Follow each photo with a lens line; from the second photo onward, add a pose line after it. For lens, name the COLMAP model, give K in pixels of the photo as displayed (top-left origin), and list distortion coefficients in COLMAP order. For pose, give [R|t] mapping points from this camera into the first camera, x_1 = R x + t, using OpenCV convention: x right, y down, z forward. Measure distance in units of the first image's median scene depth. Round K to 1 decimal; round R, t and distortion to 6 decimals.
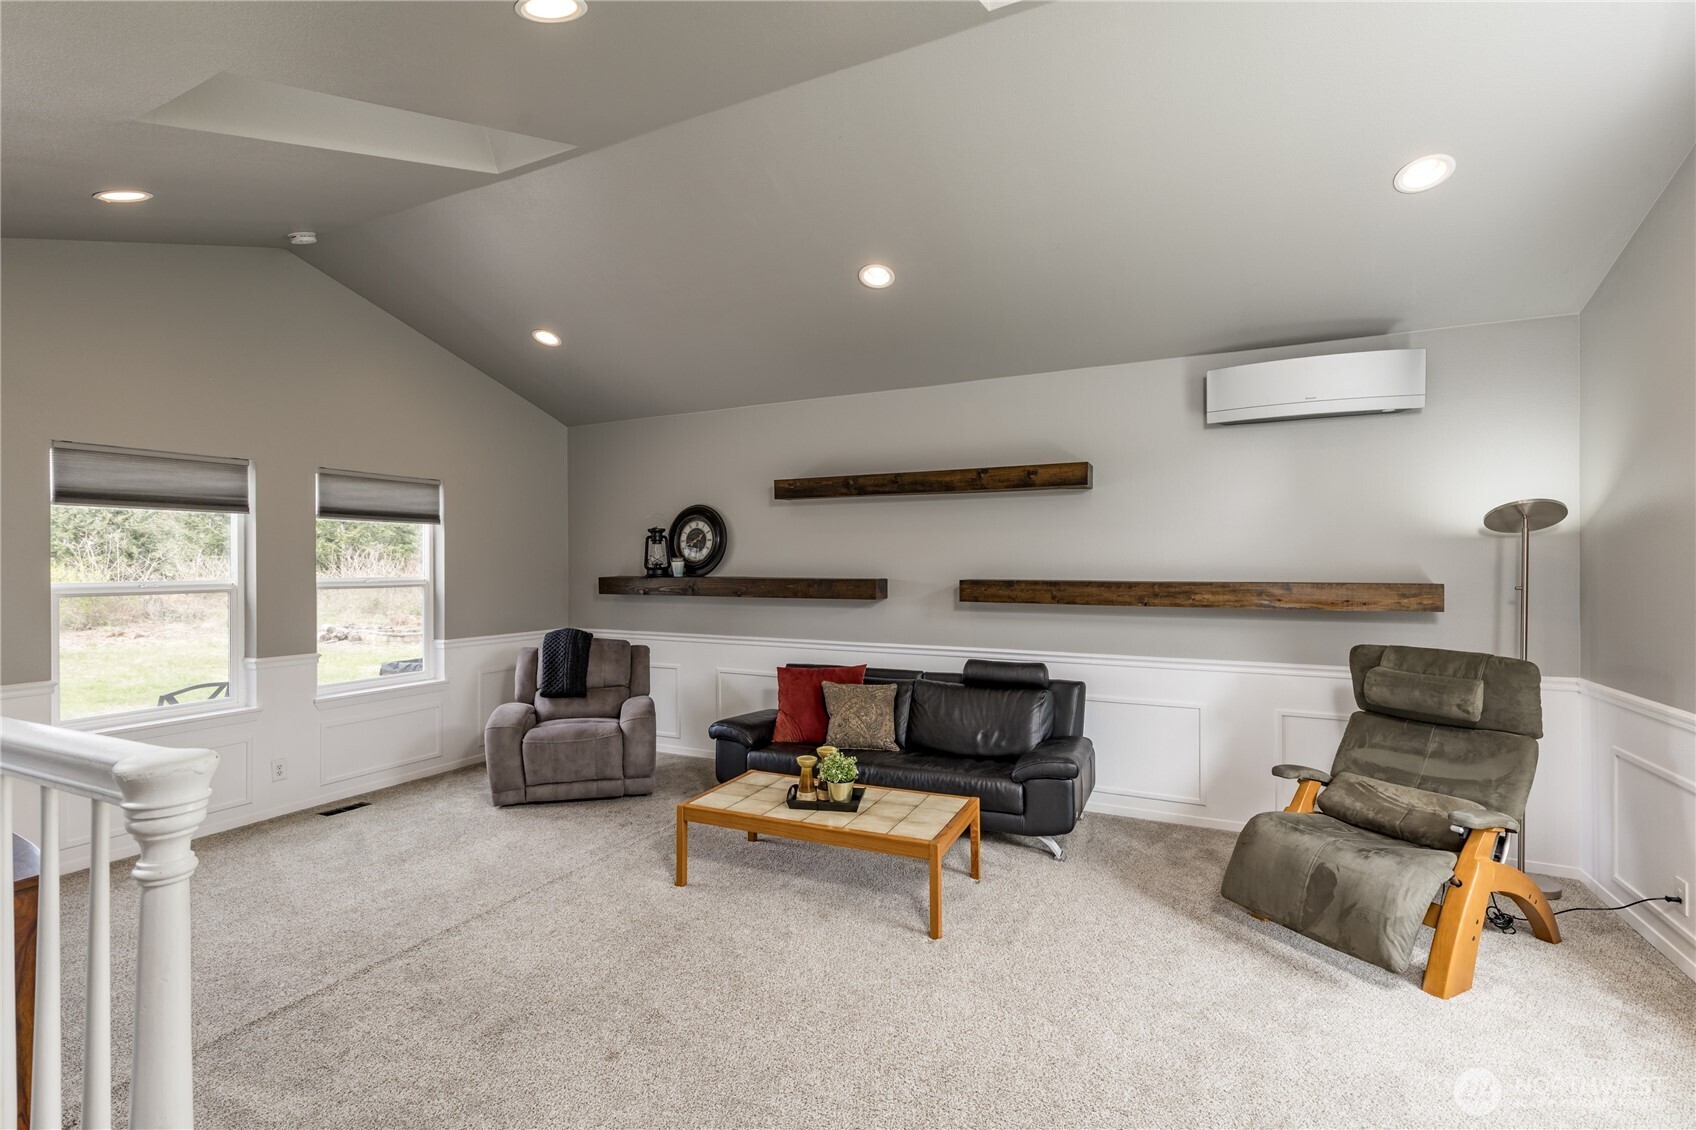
lens RADIAL K [[766.8, 0, 834.7], [0, 766.8, 564.9], [0, 0, 1]] dist [0.007604, -0.001125]
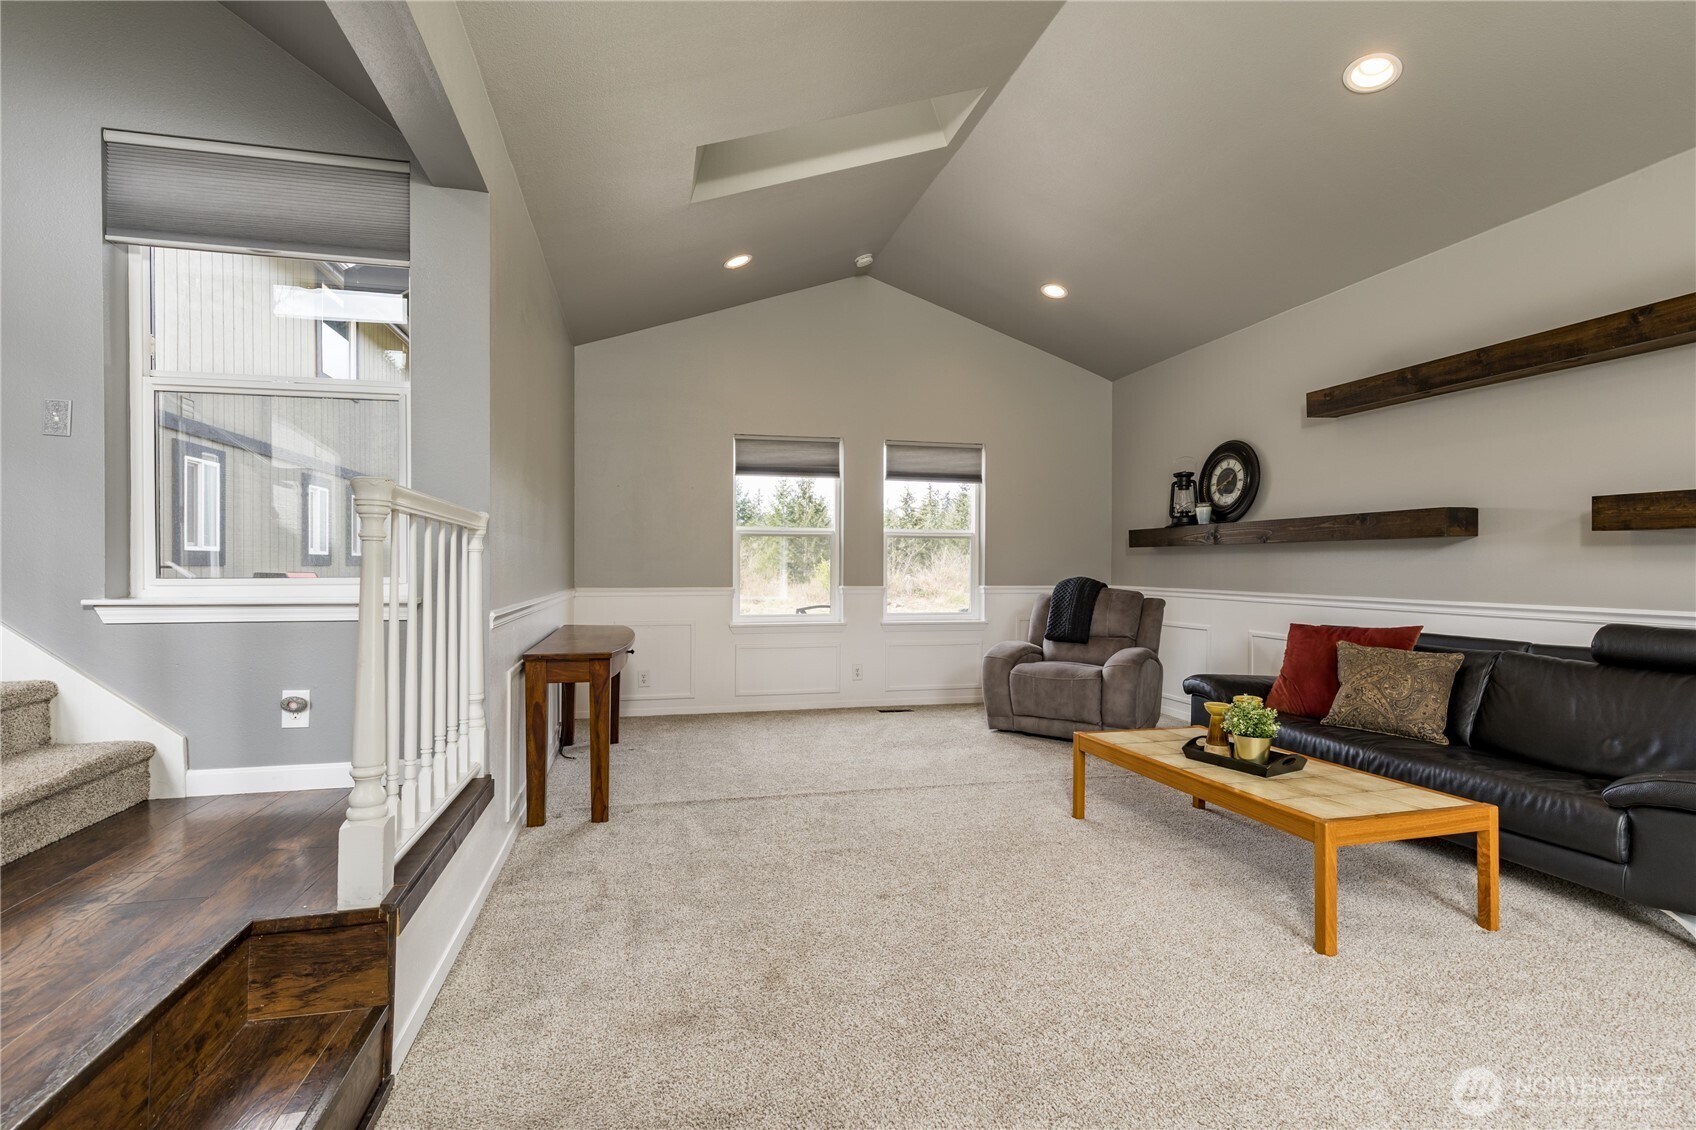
lens RADIAL K [[766.8, 0, 816.9], [0, 766.8, 569.1], [0, 0, 1]] dist [0.007604, -0.001125]
pose [[0.636909, 0.013219, -0.770826, 0.244900], [-0.009767, 0.999911, 0.009078, 0.078813], [0.770877, 0.001747, 0.636981, 0.110437]]
